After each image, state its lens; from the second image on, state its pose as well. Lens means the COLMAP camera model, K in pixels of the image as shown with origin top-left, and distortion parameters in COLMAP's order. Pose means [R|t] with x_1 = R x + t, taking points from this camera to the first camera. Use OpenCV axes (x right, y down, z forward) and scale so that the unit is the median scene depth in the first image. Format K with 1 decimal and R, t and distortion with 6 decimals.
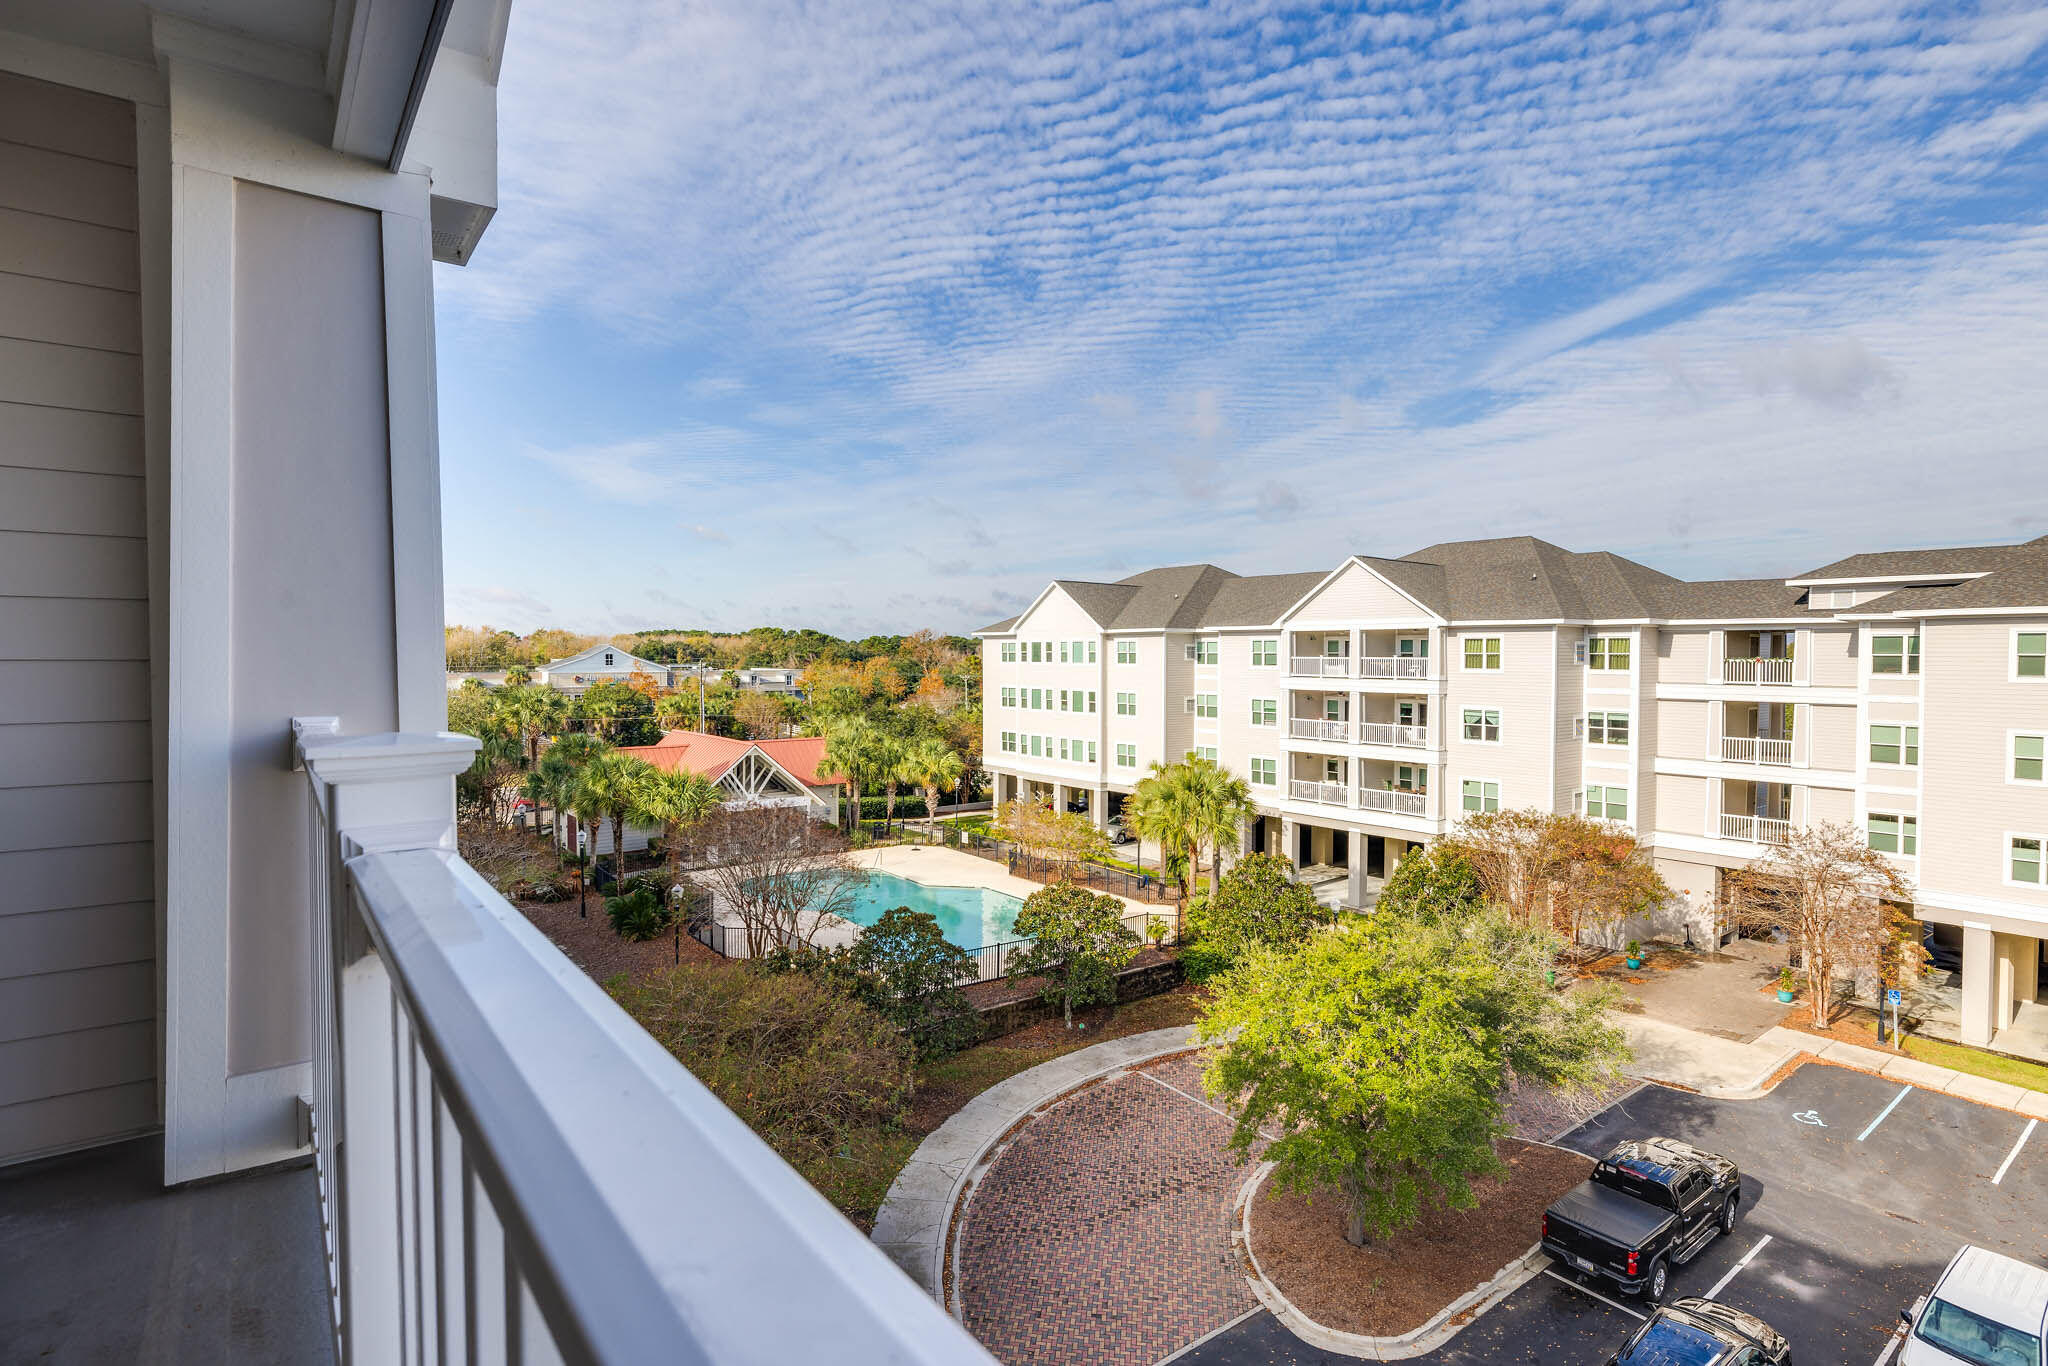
lens RADIAL K [[1020.1, 0, 1023.6], [0, 1020.1, 682.9], [0, 0, 1]] dist [-0.000340, 0.000000]
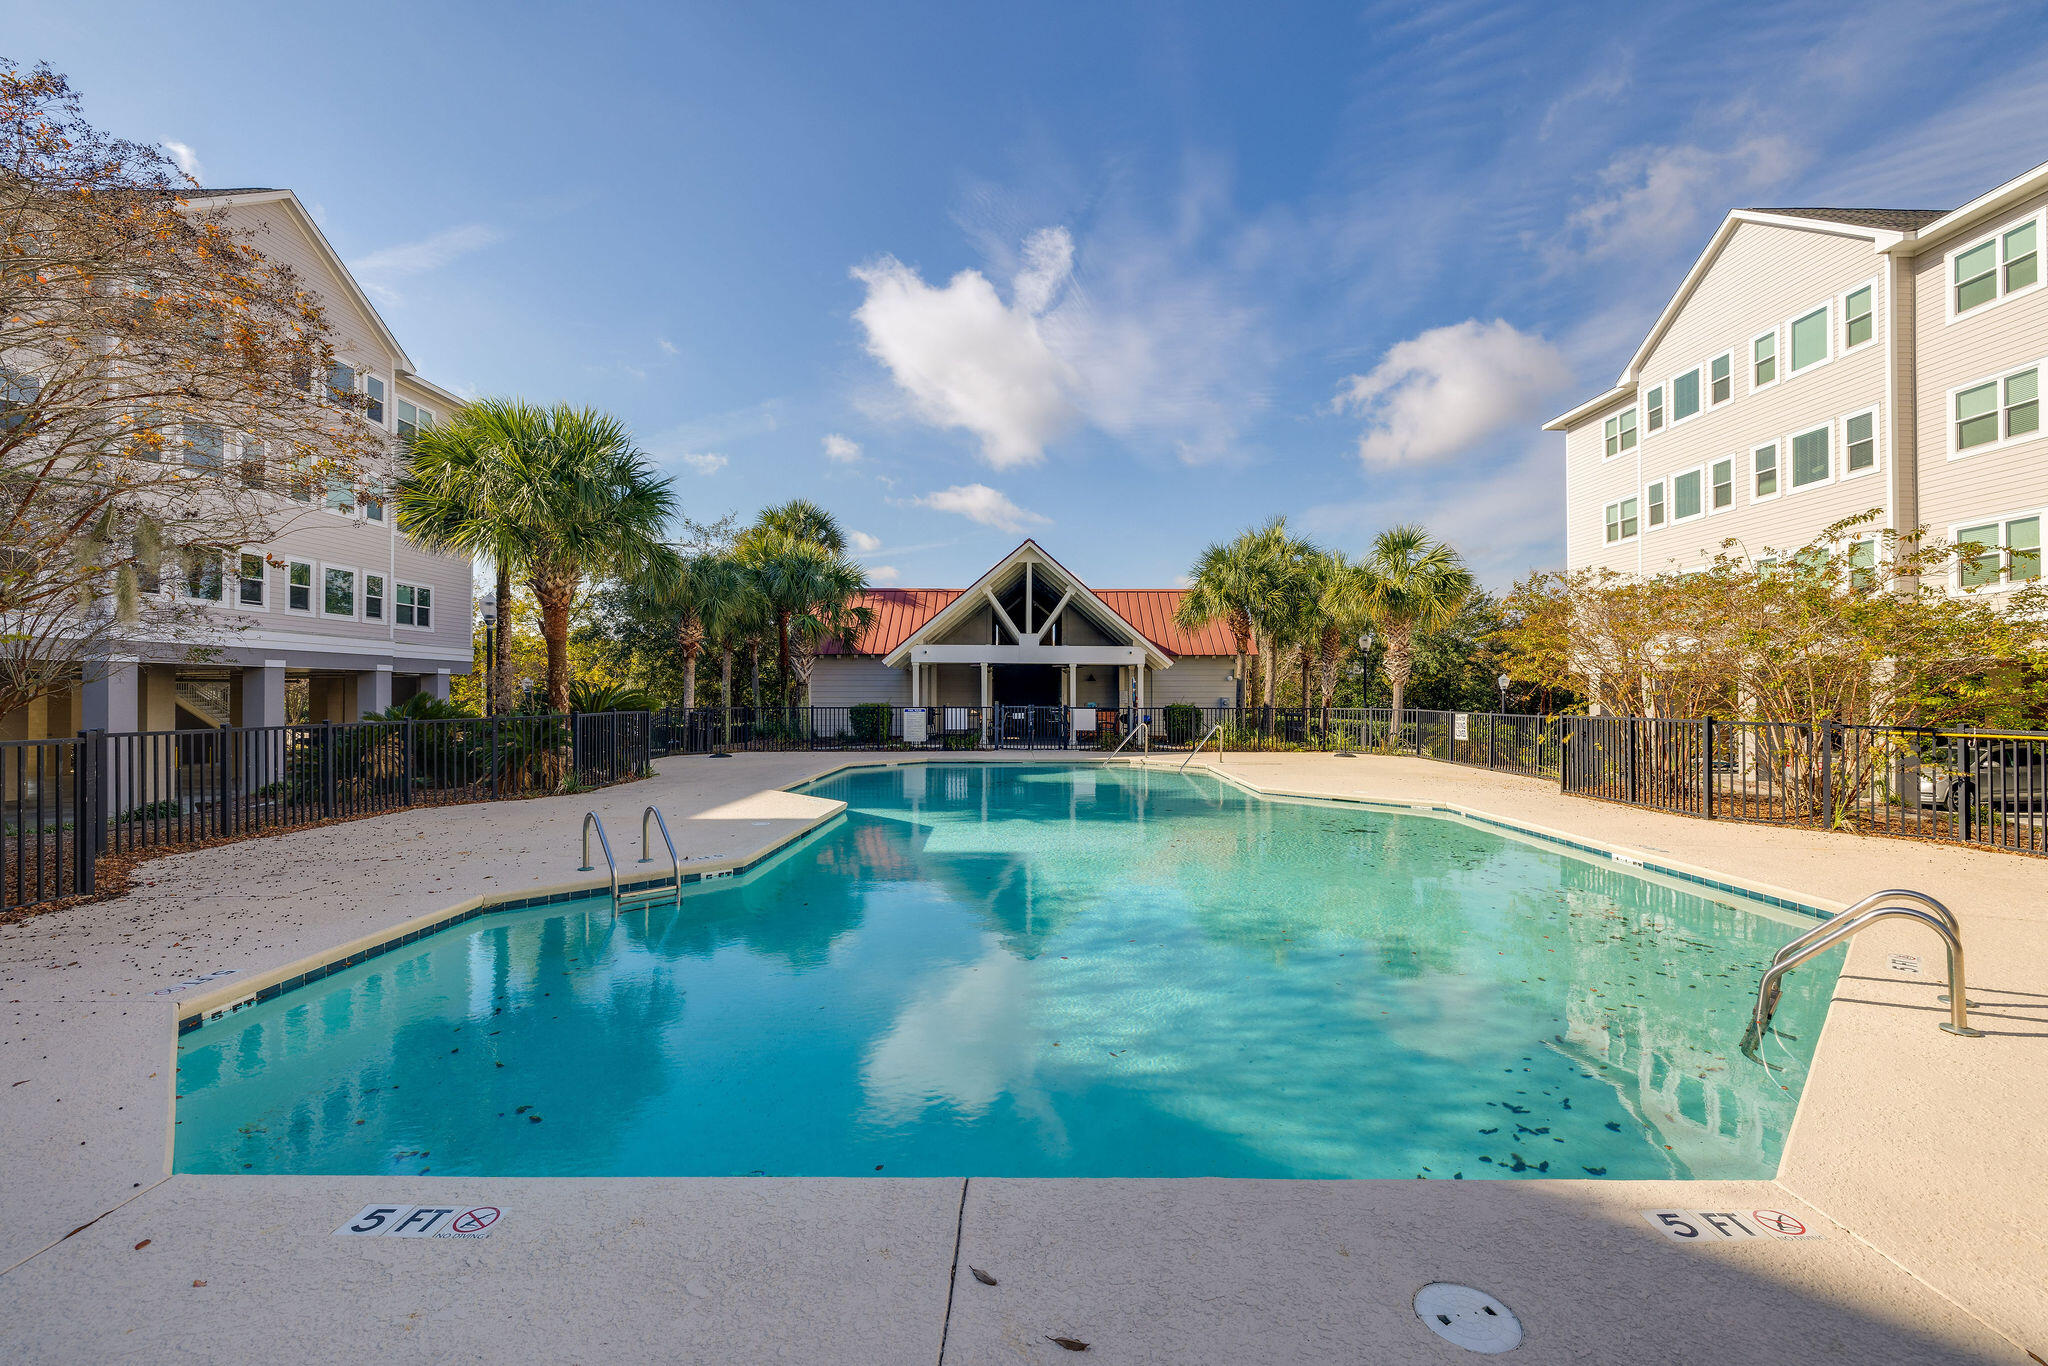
lens RADIAL K [[858.7, 0, 1027.3], [0, 858.7, 690.0], [0, 0, 1]] dist [-0.000164, 0.000132]
pose [[0.792830, -0.009569, -0.609367, 0.011170], [-0.009047, 0.999582, -0.027467, 0.116440], [0.609375, 0.027289, 0.792412, 0.488086]]
